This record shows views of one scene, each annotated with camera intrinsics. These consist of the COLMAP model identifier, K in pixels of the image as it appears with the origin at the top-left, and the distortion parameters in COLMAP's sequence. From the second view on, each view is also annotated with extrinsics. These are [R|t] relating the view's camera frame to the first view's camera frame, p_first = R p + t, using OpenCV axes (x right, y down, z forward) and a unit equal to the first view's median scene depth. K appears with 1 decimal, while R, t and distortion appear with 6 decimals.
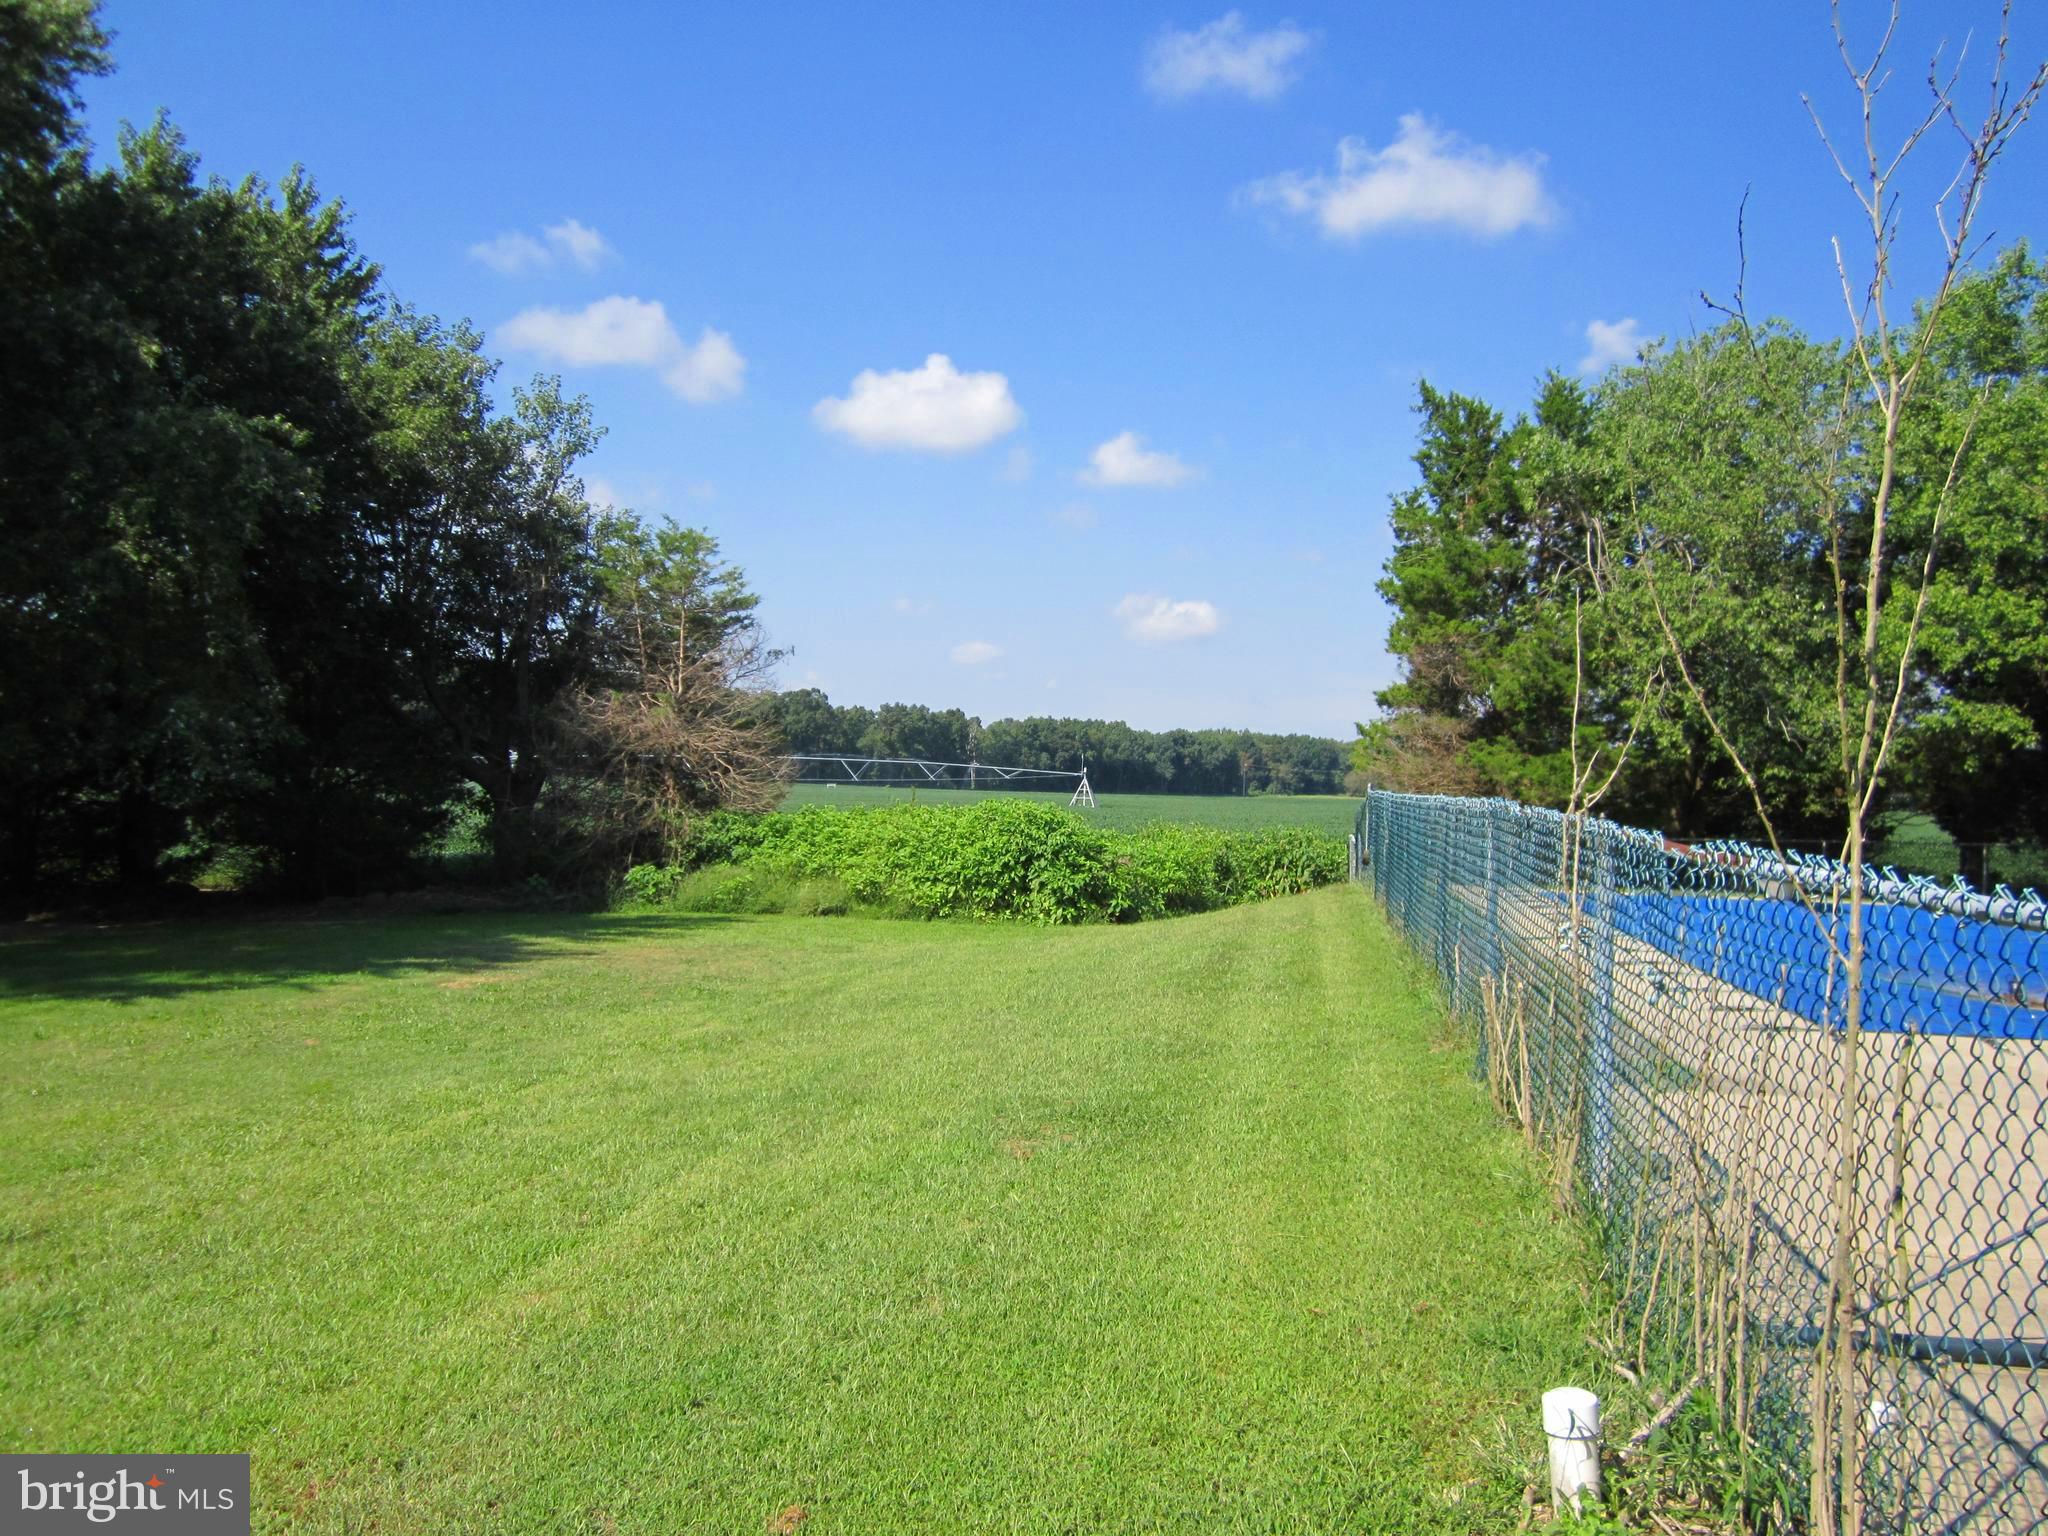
lens RADIAL K [[1687.2, 0, 1022.8], [0, 1687.2, 767.3], [0, 0, 1]] dist [-0.039010, -0.004627]
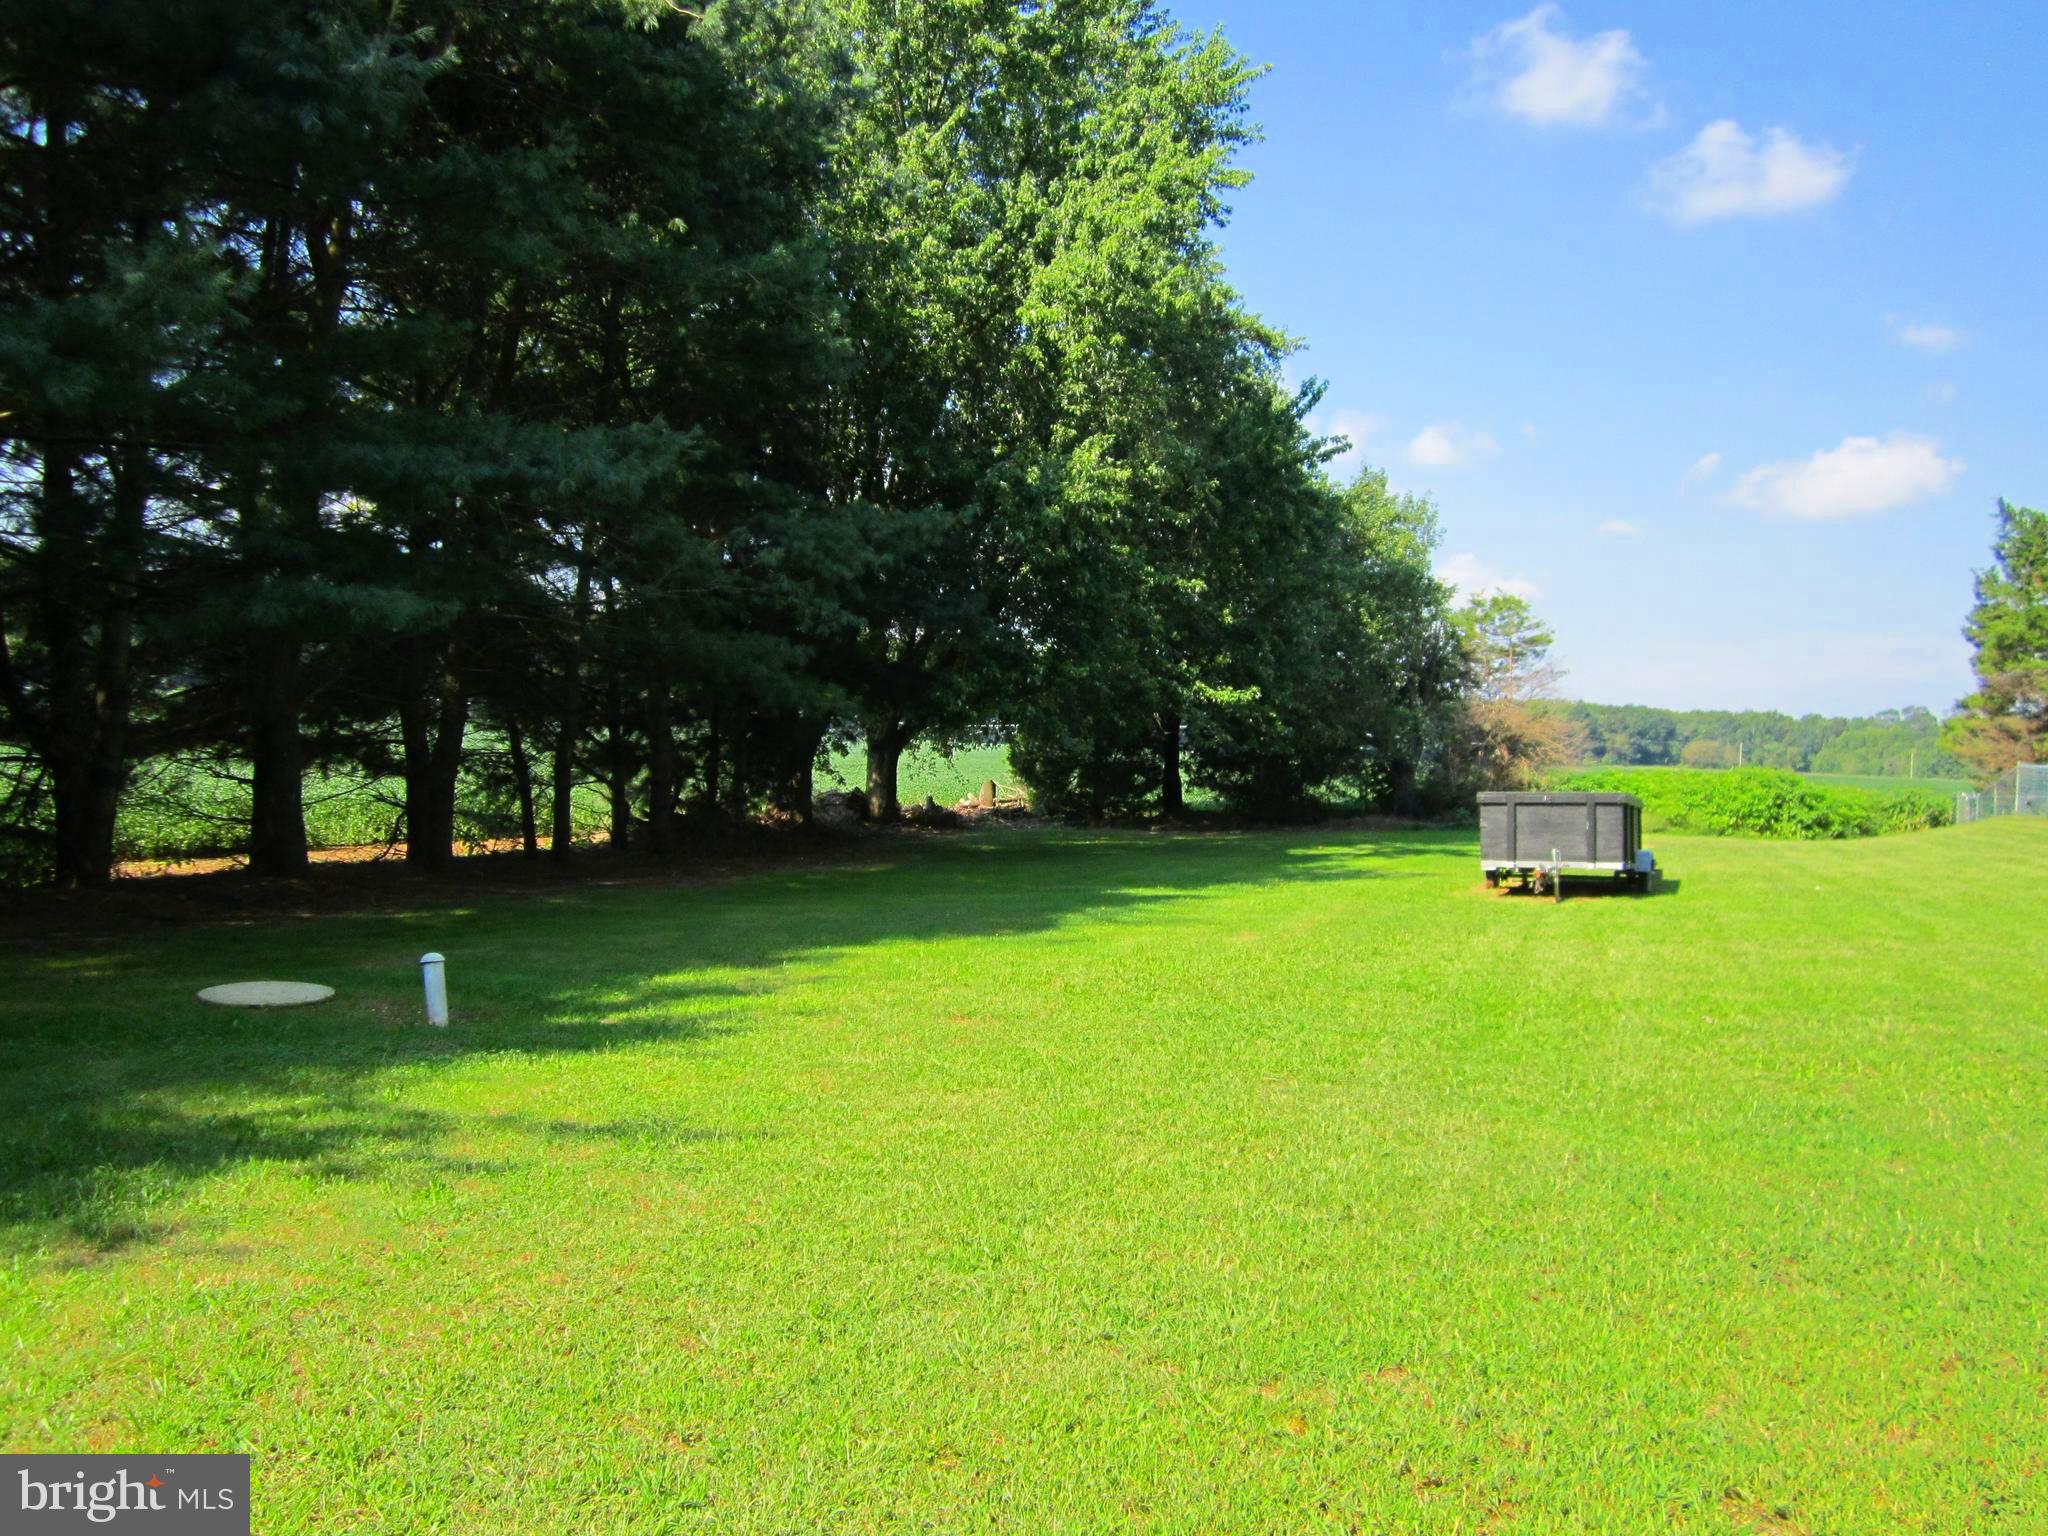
lens RADIAL K [[1687.2, 0, 1025.2], [0, 1687.2, 767.5], [0, 0, 1]] dist [-0.039010, -0.004627]
pose [[0.984281, 0.013447, -0.176099, -0.367452], [-0.009829, 0.999723, 0.021398, -0.007815], [0.176338, -0.019331, 0.984140, -0.654123]]
